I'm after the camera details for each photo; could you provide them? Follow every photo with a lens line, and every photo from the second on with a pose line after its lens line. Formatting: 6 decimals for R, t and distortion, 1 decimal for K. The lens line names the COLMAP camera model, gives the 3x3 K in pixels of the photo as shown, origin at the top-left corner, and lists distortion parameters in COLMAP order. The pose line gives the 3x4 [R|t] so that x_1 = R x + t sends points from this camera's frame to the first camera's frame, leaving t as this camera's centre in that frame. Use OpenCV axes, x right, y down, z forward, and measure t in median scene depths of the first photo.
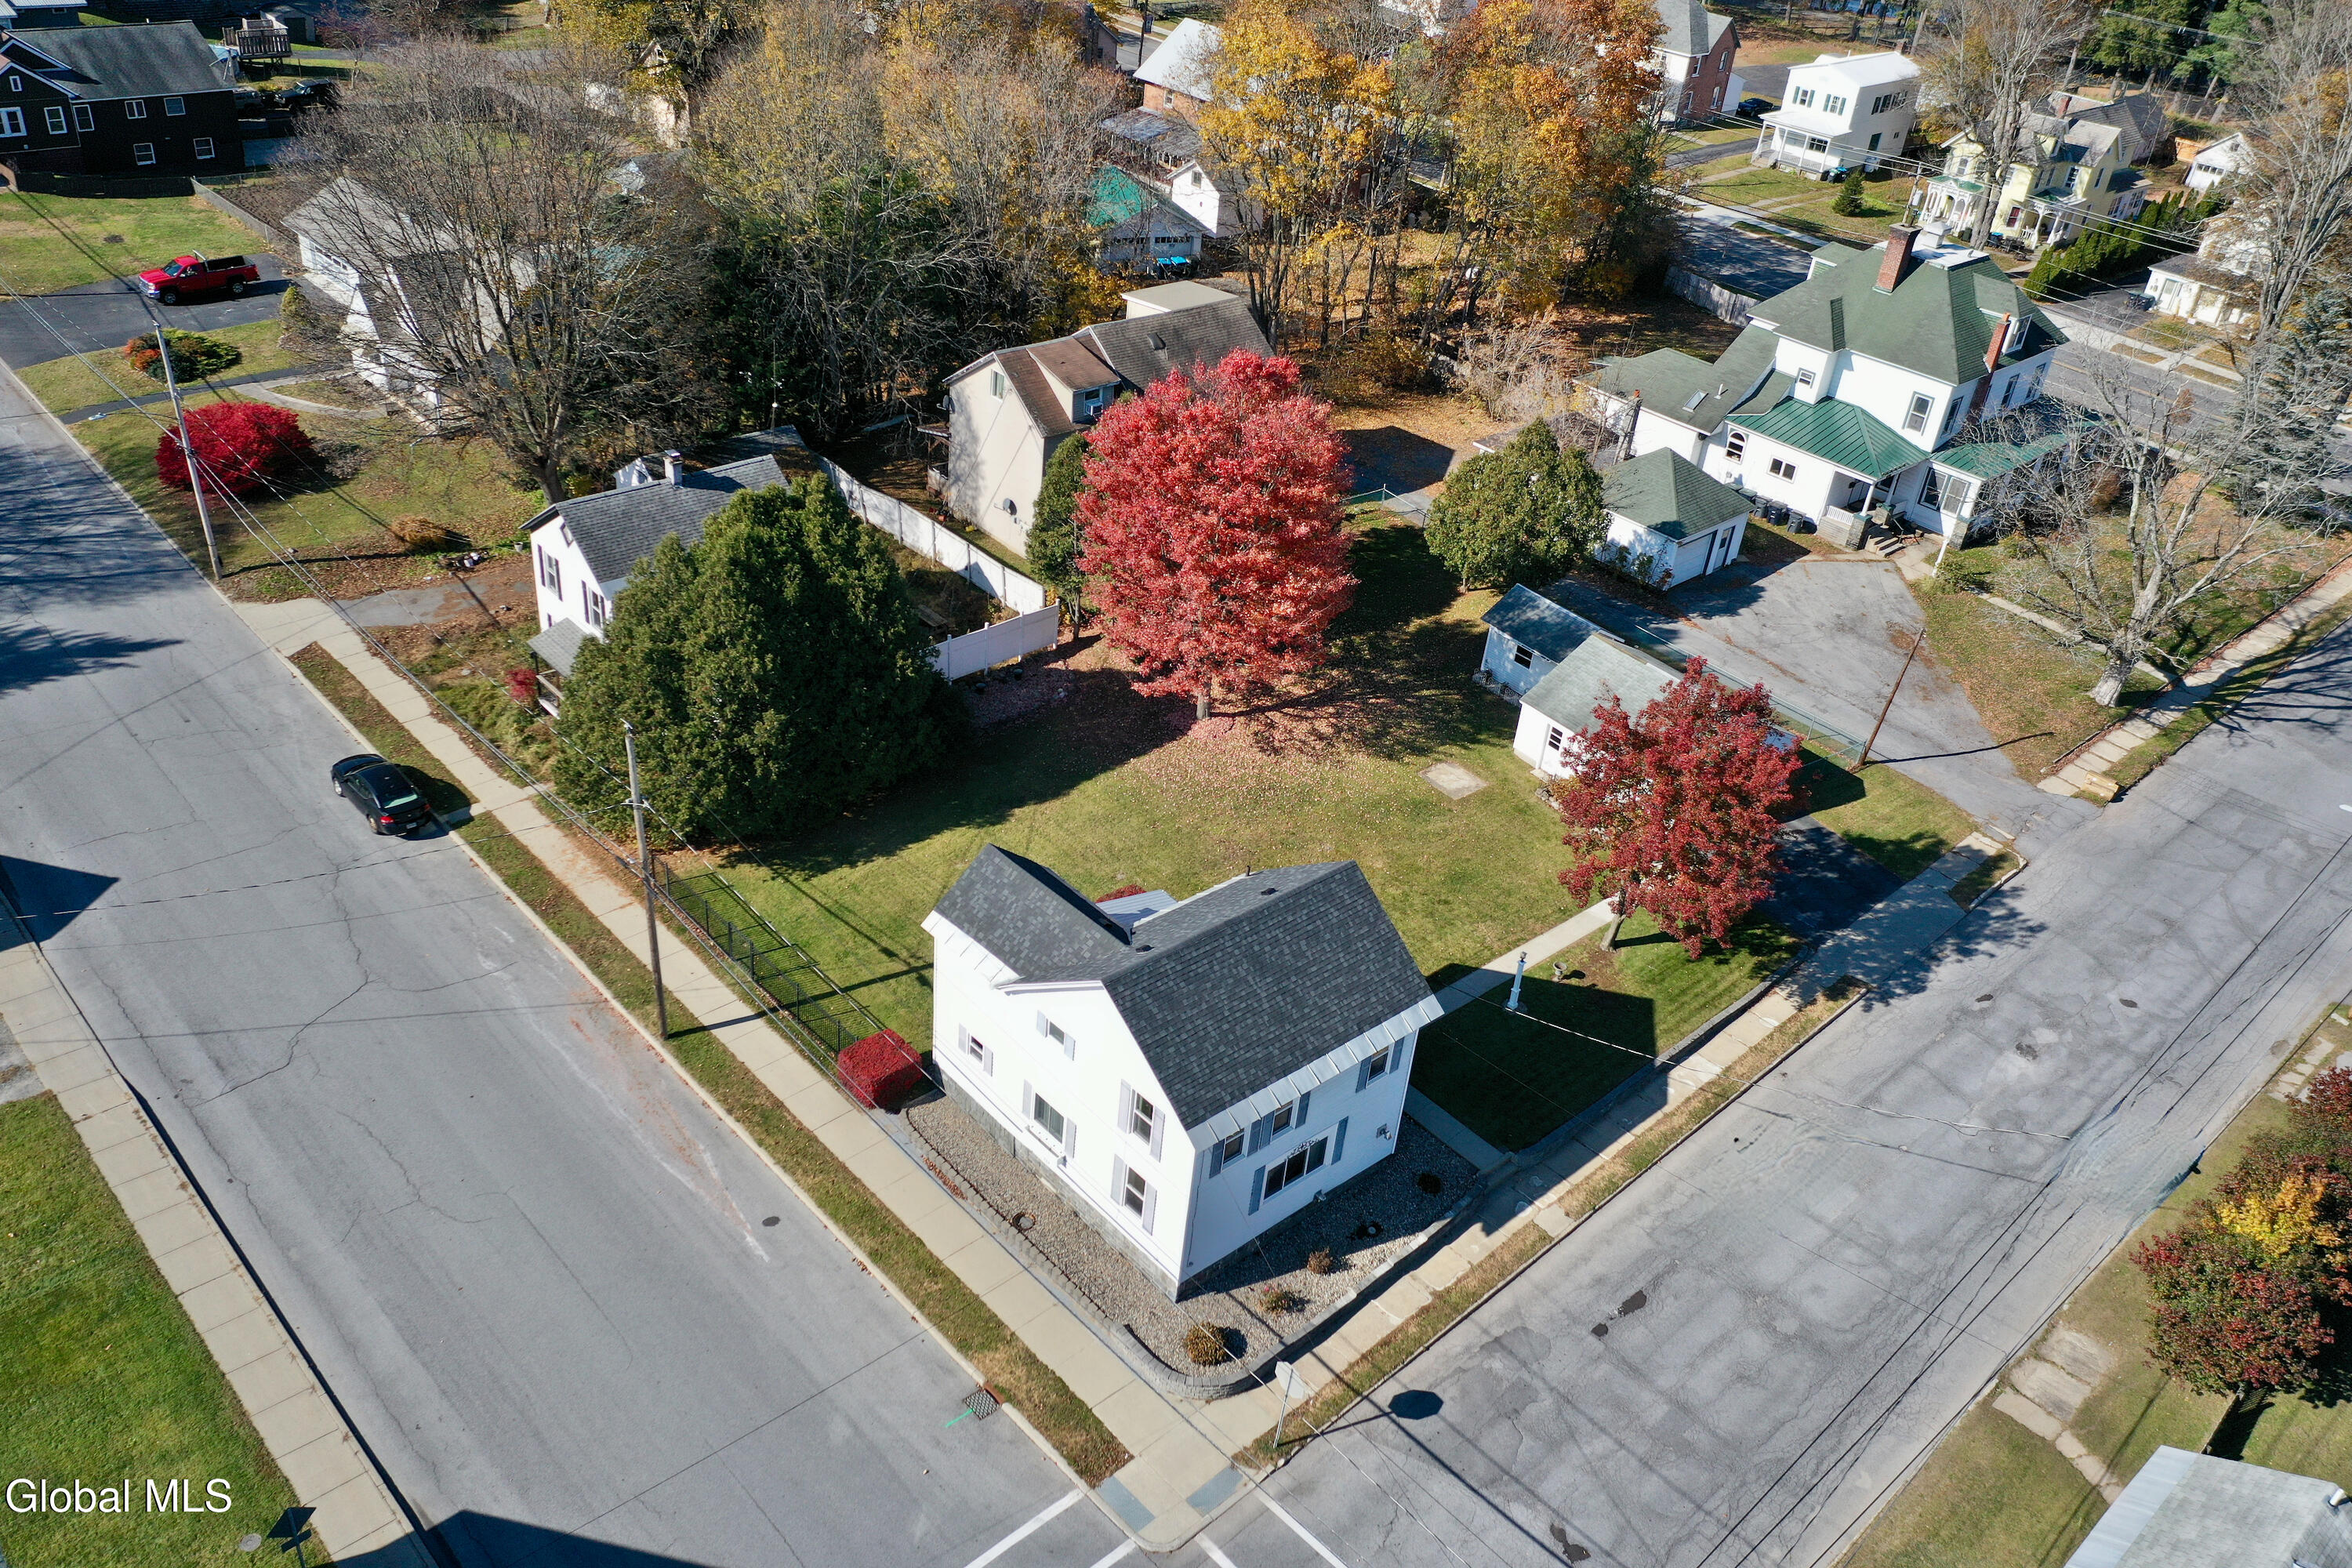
lens RADIAL K [[1865.1, 0, 1166.3], [0, 1865.1, 791.9], [0, 0, 1]] dist [0.005652, -0.002180]
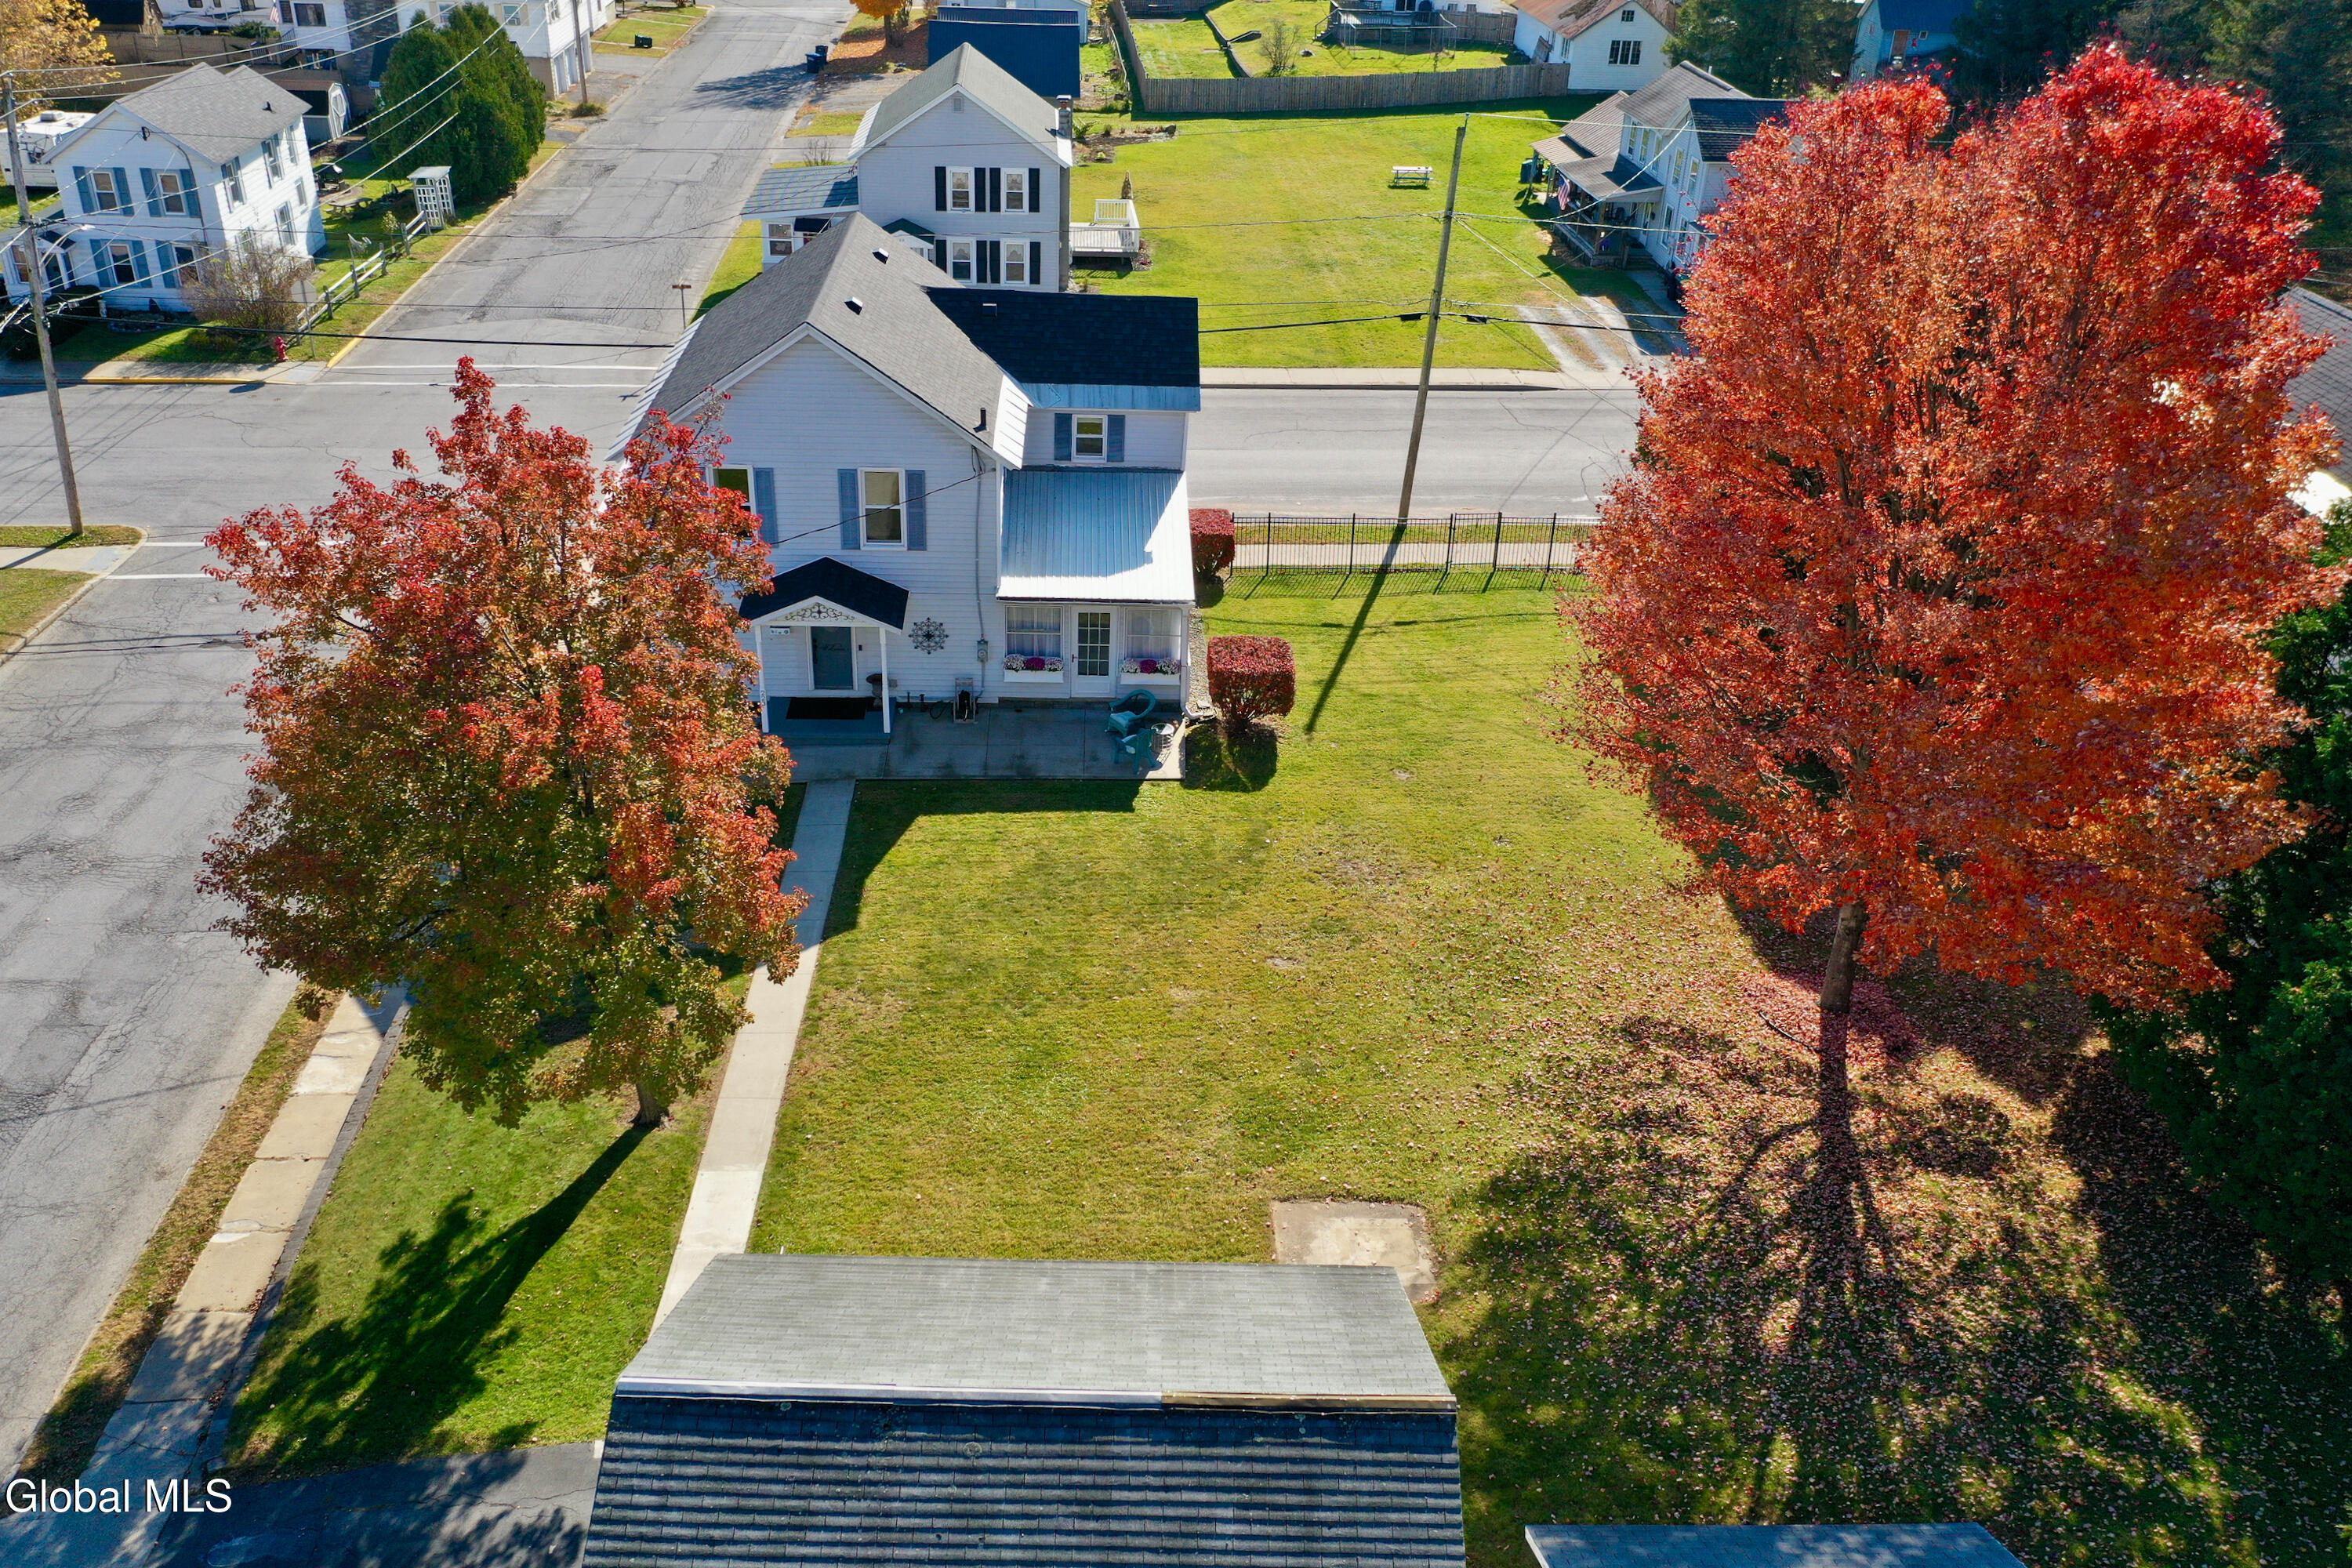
lens RADIAL K [[1892.8, 0, 1176.0], [0, 1892.8, 784.0], [0, 0, 1]] dist [0.004293, 0.003640]
pose [[-0.620442, 0.287460, -0.729670, 0.461775], [-0.498279, 0.573984, 0.649815, -0.309101], [0.605615, 0.766752, -0.212889, 1.116000]]
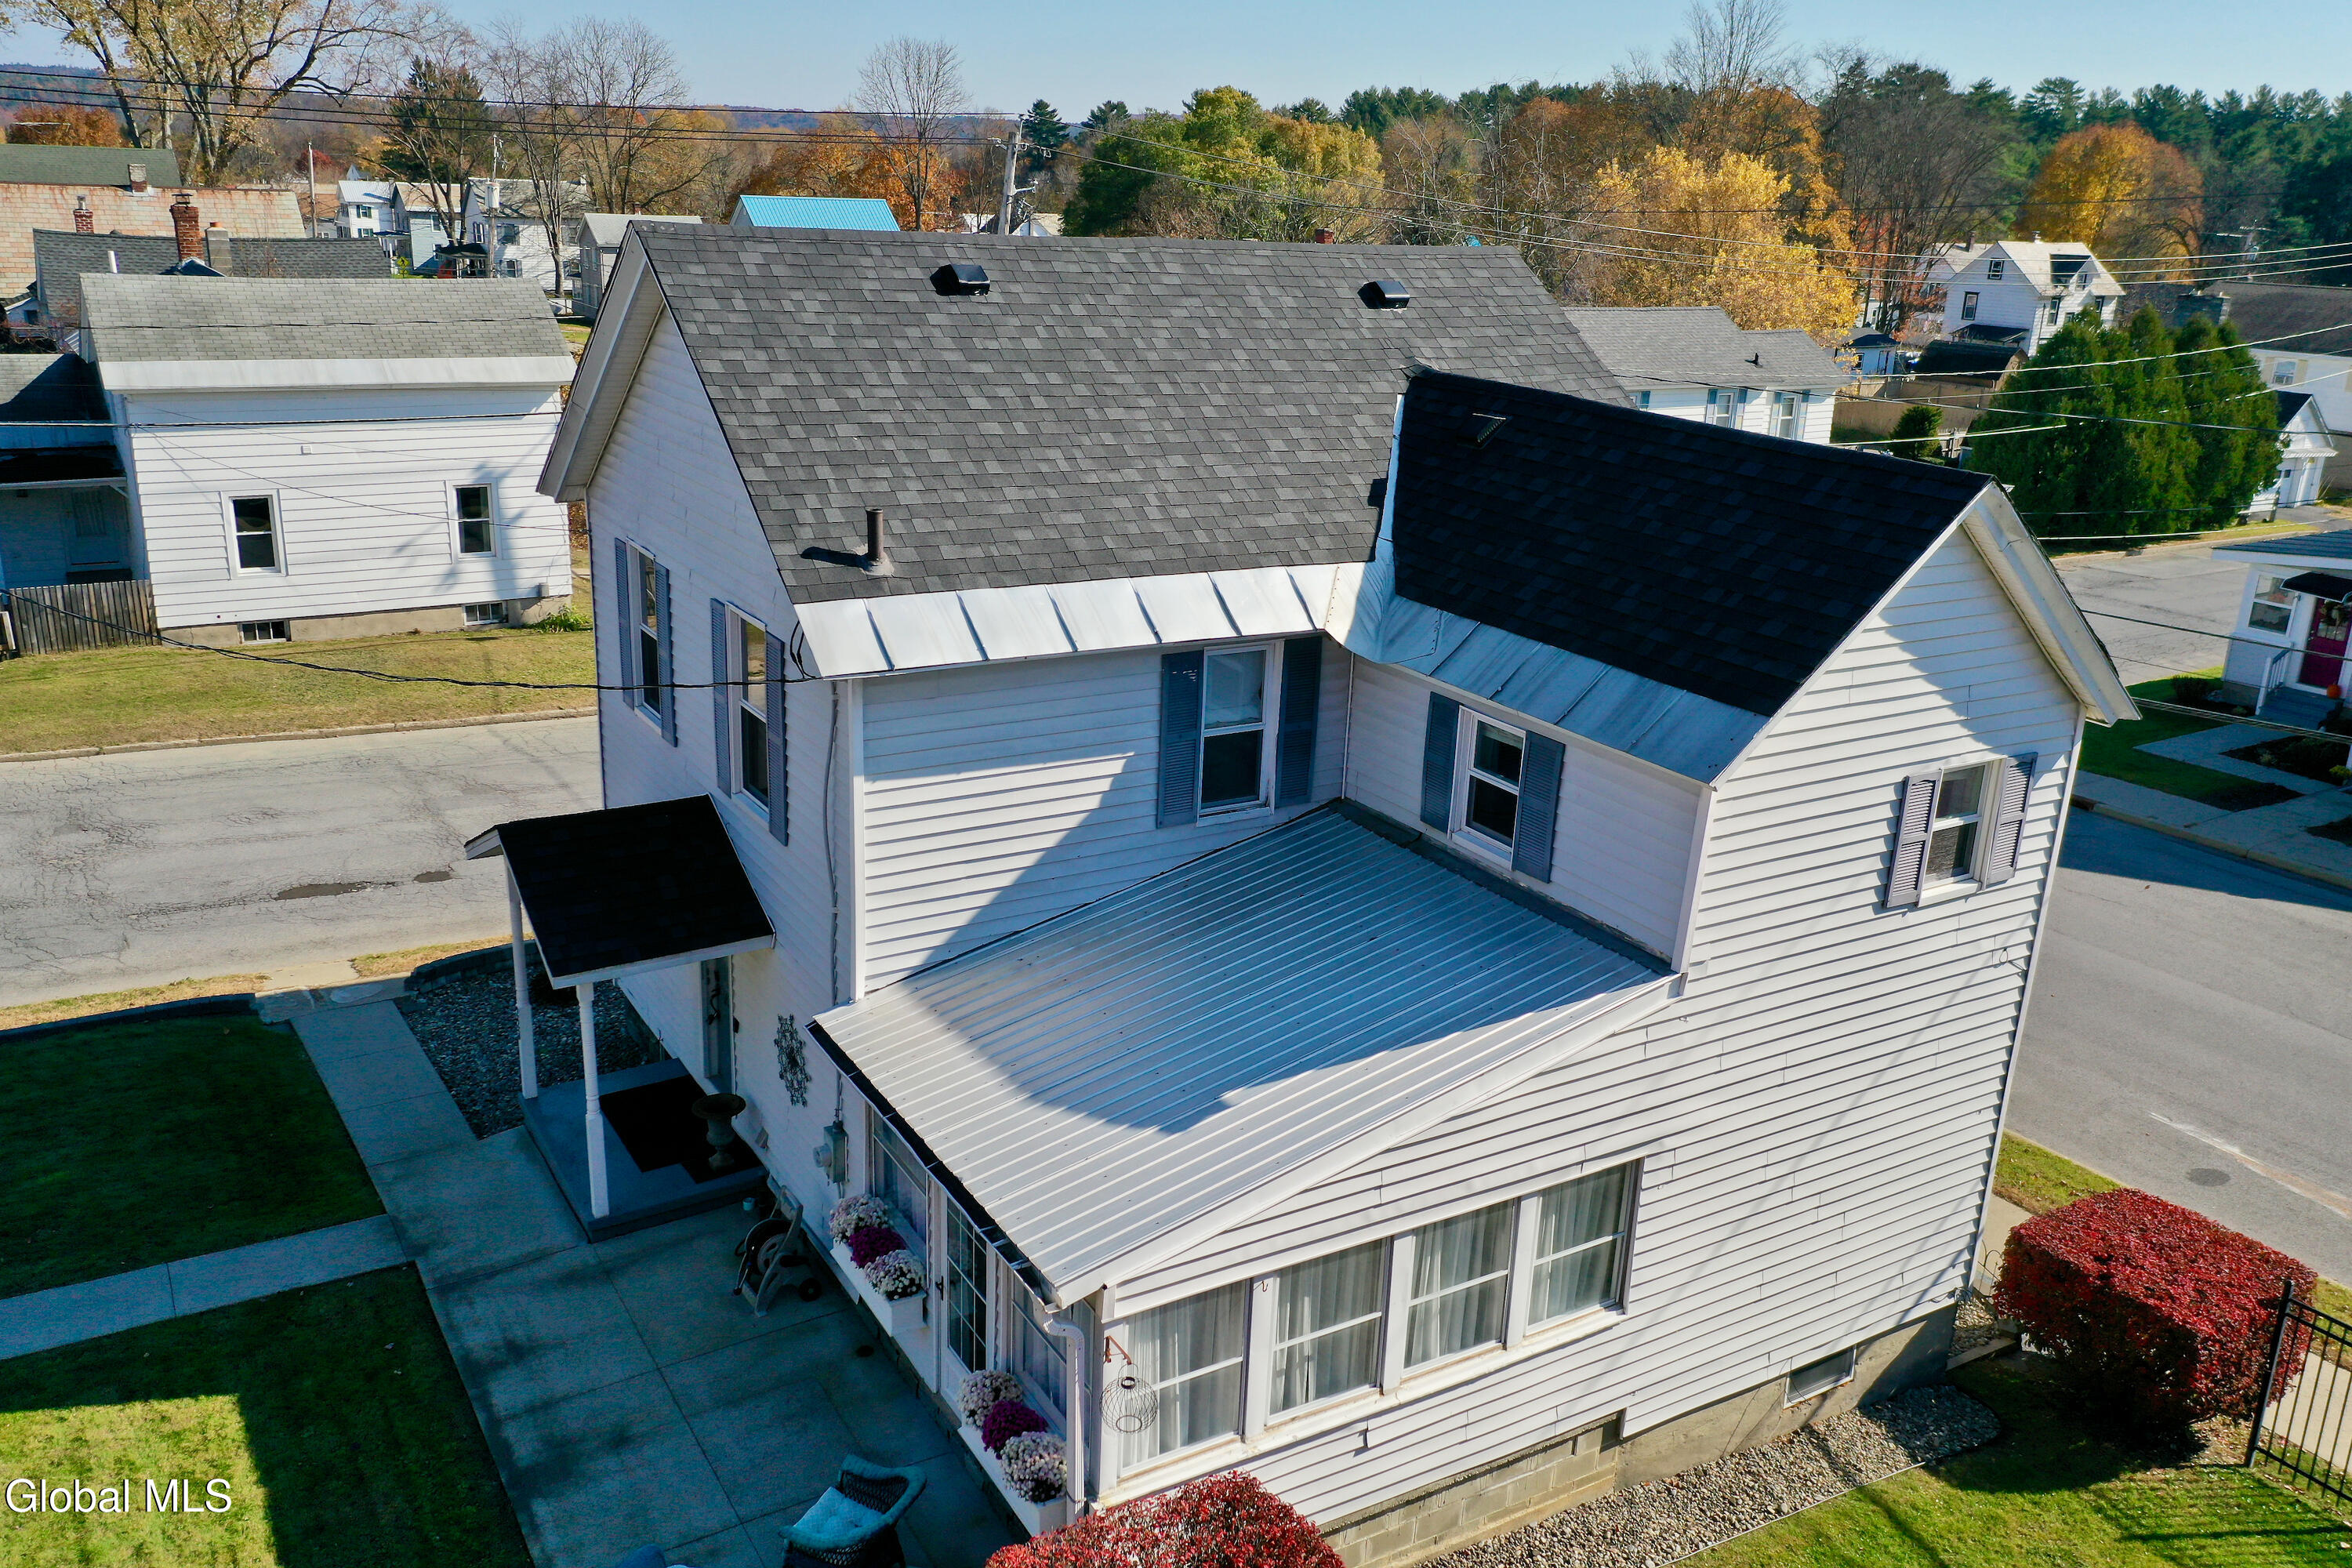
lens RADIAL K [[1892.8, 0, 1176.0], [0, 1892.8, 784.0], [0, 0, 1]] dist [0.004293, 0.003640]
pose [[-0.975880, -0.163033, 0.145186, -0.034207], [0.010264, 0.630049, 0.776488, -0.112358], [-0.218068, 0.759249, -0.613178, 1.013354]]
